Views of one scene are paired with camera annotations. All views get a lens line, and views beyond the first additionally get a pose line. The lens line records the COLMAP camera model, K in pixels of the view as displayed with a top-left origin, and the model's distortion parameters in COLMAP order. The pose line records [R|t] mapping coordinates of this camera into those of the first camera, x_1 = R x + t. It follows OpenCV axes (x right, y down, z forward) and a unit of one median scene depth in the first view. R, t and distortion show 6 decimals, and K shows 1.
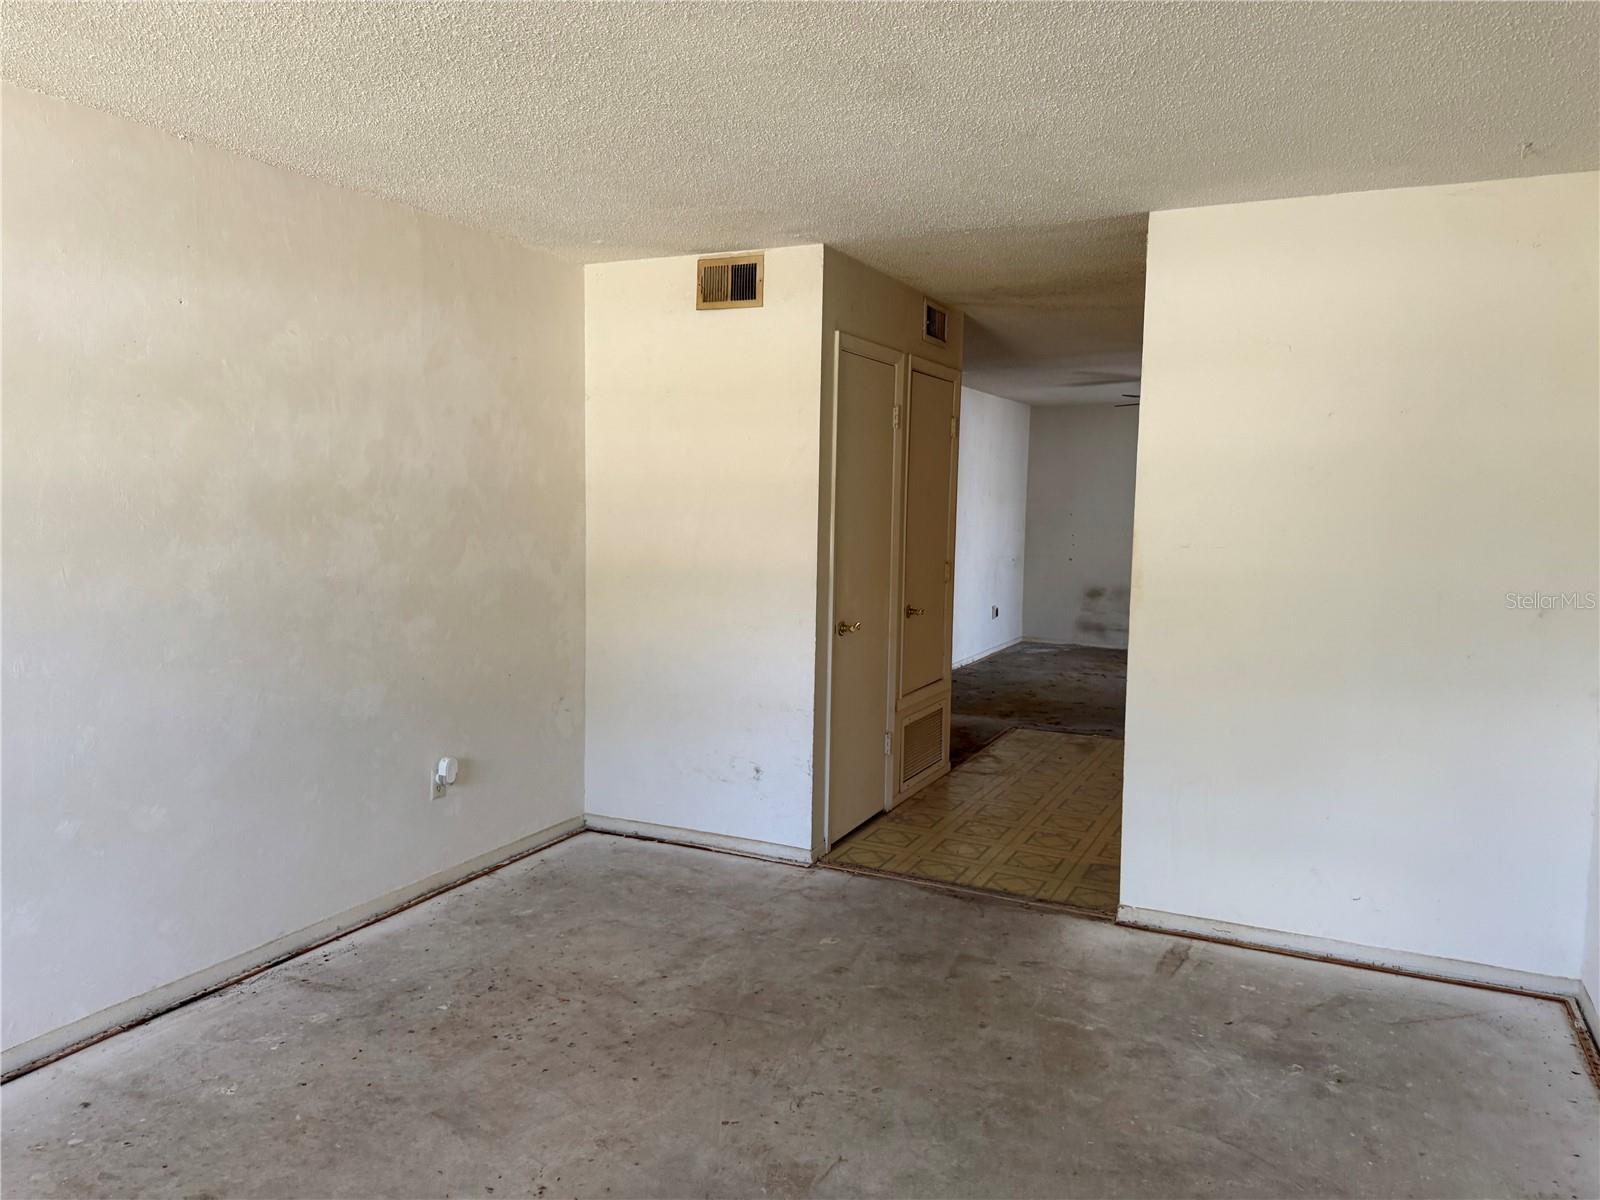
lens RADIAL K [[1134.3, 0, 797.2], [0, 1134.3, 600.0], [0, 0, 1]] dist [0.022354, -0.003006]
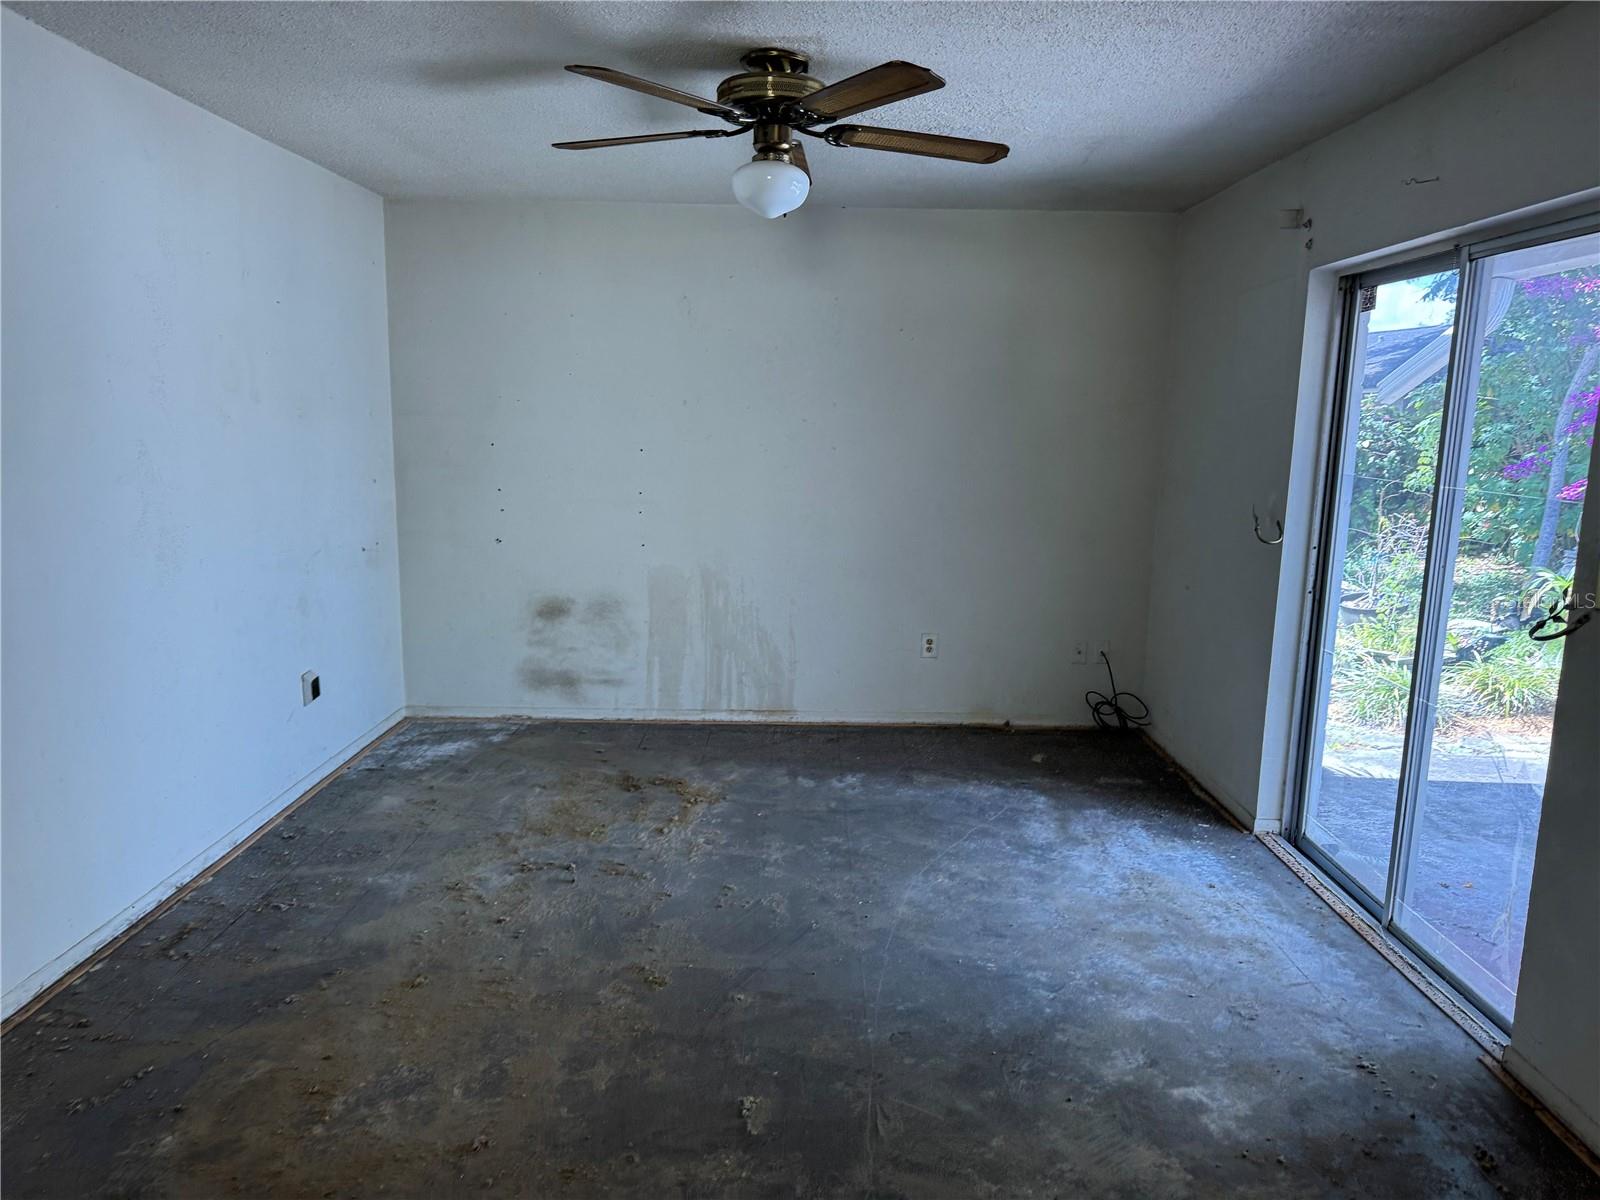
lens RADIAL K [[1134.3, 0, 797.2], [0, 1134.3, 600.0], [0, 0, 1]] dist [0.022354, -0.003006]
pose [[0.910555, -0.066308, 0.408036, 0.158588], [0.034099, 0.995736, 0.085719, -0.048877], [-0.411980, -0.064138, 0.908933, 0.512136]]
